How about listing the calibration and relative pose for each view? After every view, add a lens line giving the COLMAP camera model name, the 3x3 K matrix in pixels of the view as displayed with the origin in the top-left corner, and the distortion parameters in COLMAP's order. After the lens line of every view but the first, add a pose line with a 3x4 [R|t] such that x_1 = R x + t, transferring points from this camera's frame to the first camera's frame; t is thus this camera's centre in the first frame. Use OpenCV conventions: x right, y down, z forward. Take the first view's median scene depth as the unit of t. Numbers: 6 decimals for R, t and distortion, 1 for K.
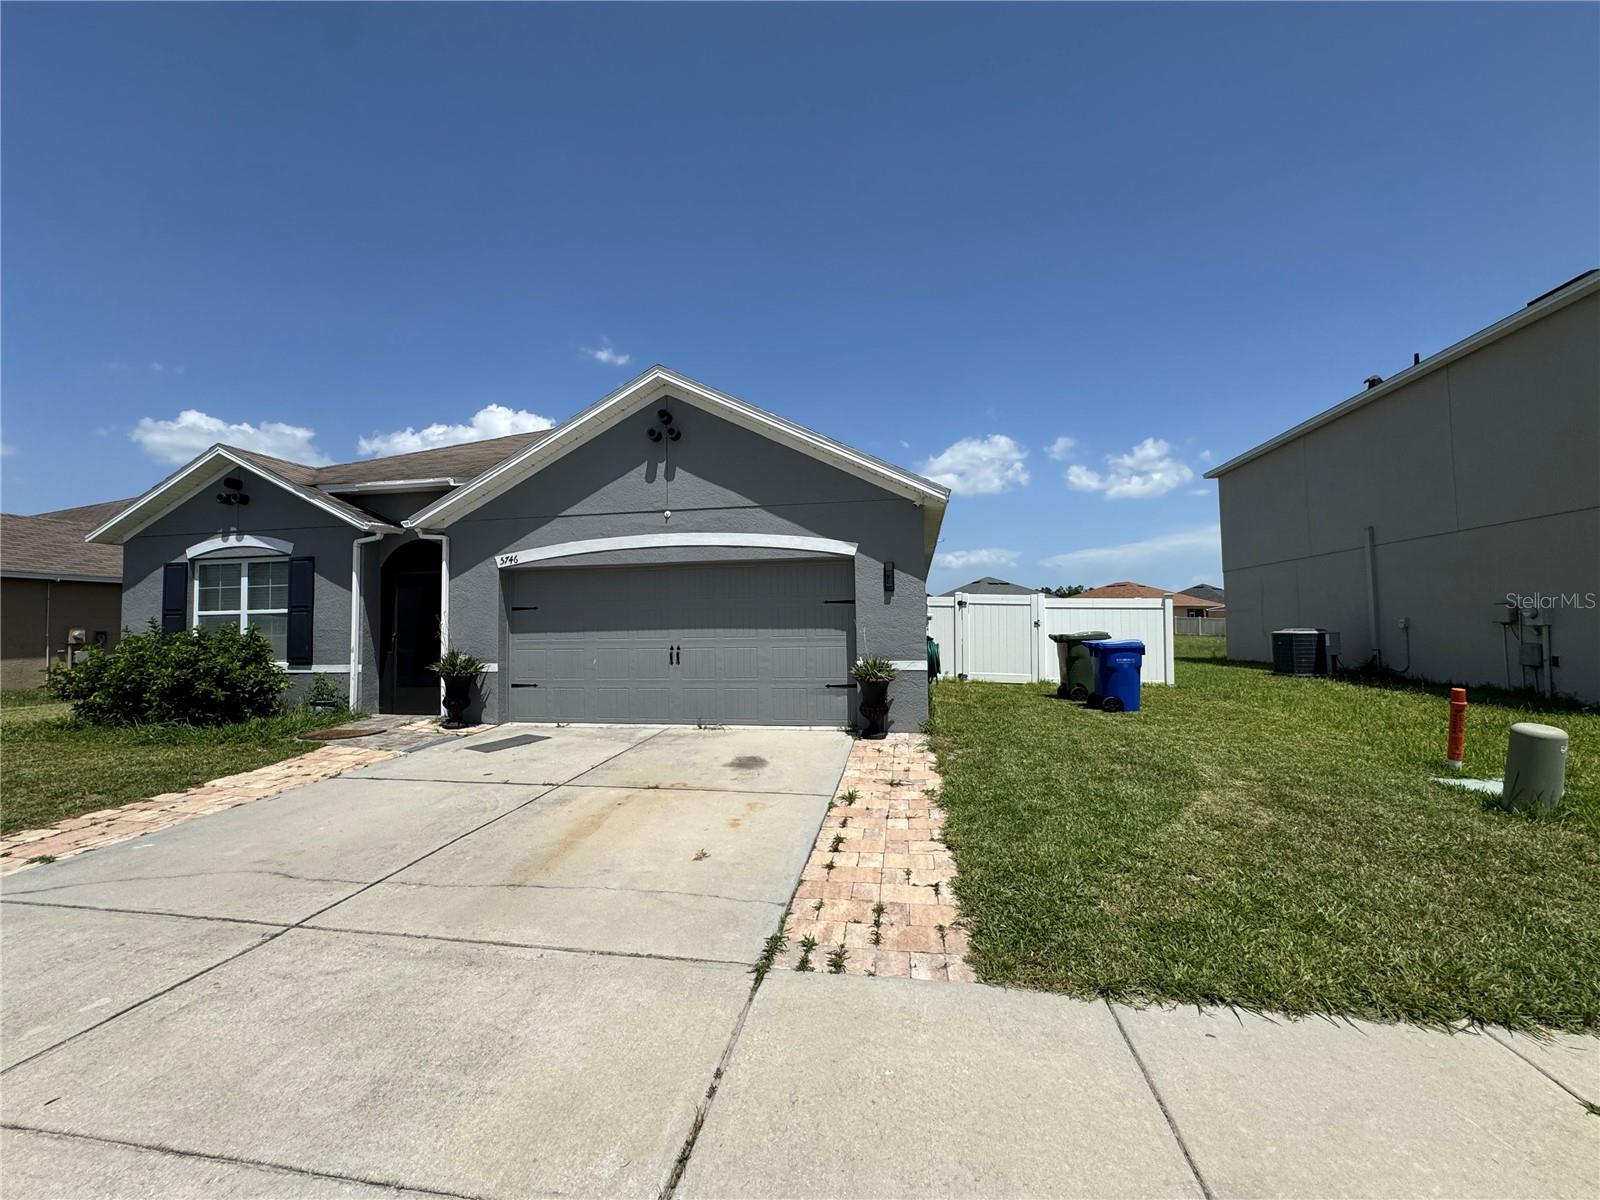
lens RADIAL K [[642.1, 0, 802.8], [0, 642.1, 606.3], [0, 0, 1]] dist [-0.002852, 0.000559]
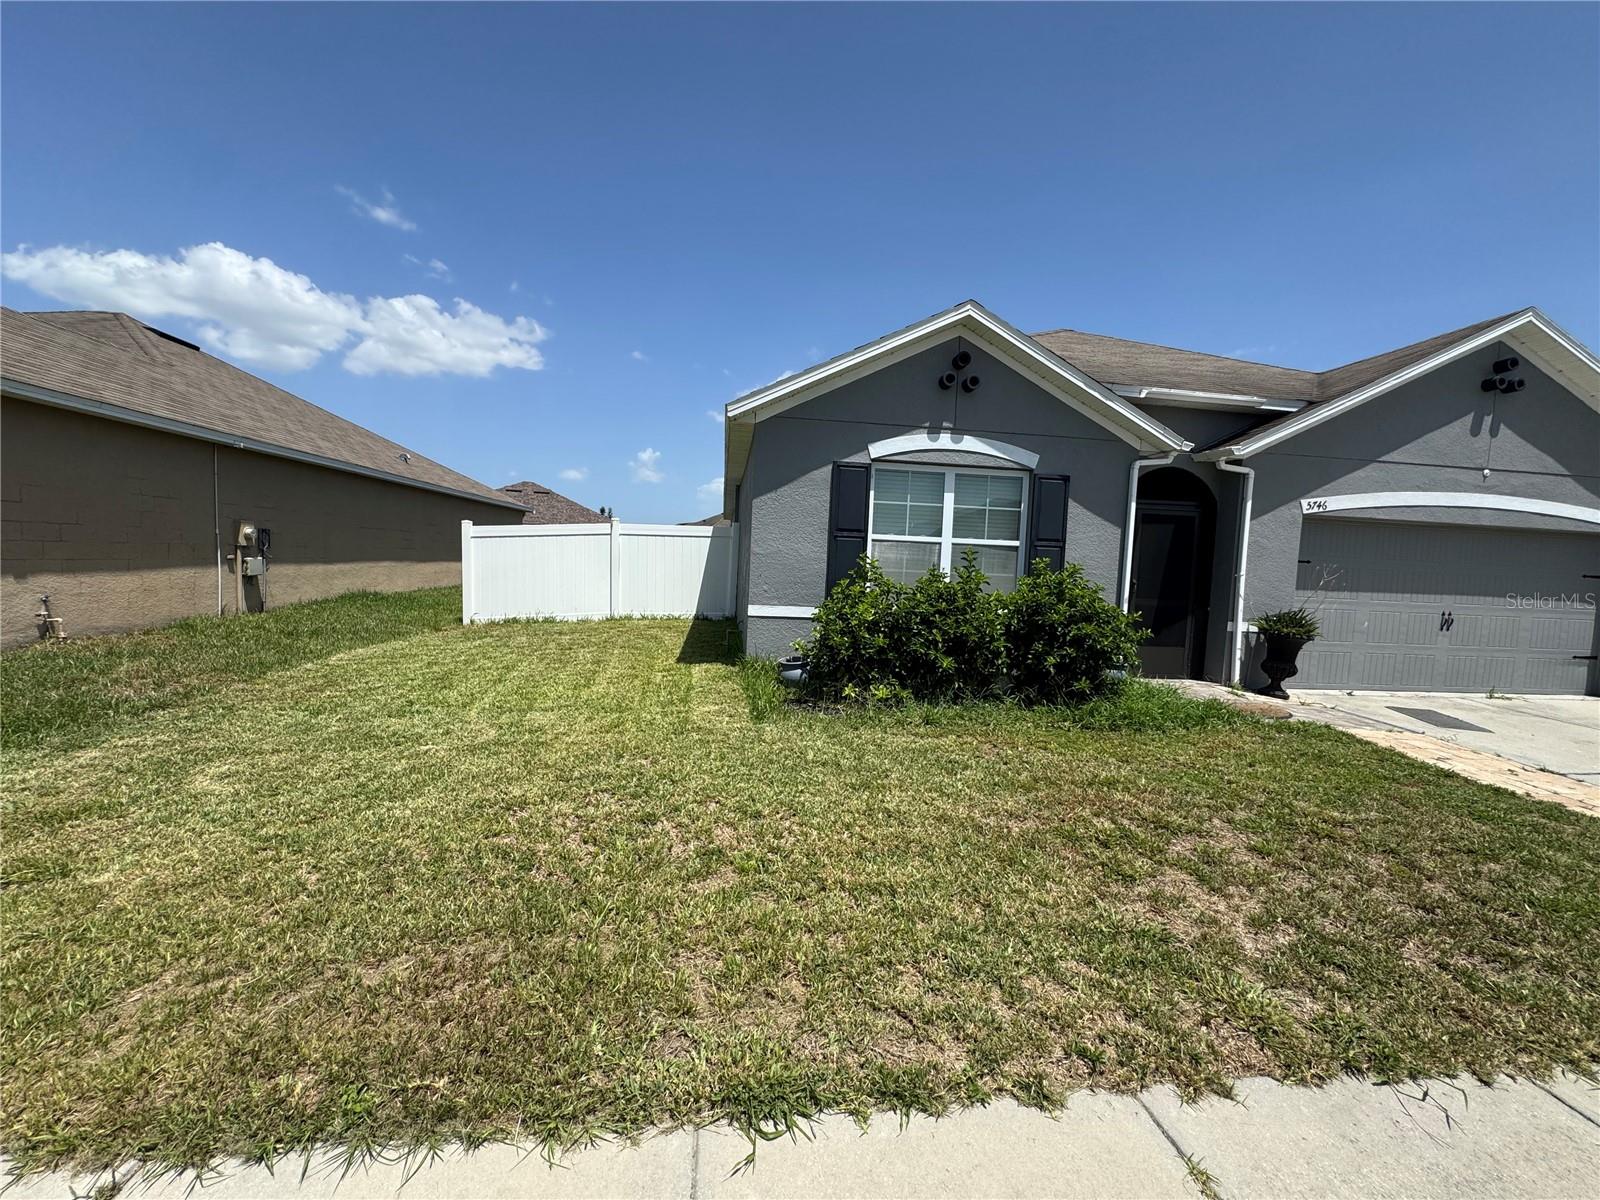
lens RADIAL K [[642.1, 0, 794.3], [0, 642.1, 601.6], [0, 0, 1]] dist [-0.002852, 0.000559]
pose [[0.954453, 0.040225, 0.295639, -1.336418], [-0.070130, 0.993355, 0.091254, 0.026302], [-0.290003, -0.107831, 0.950931, 0.355668]]
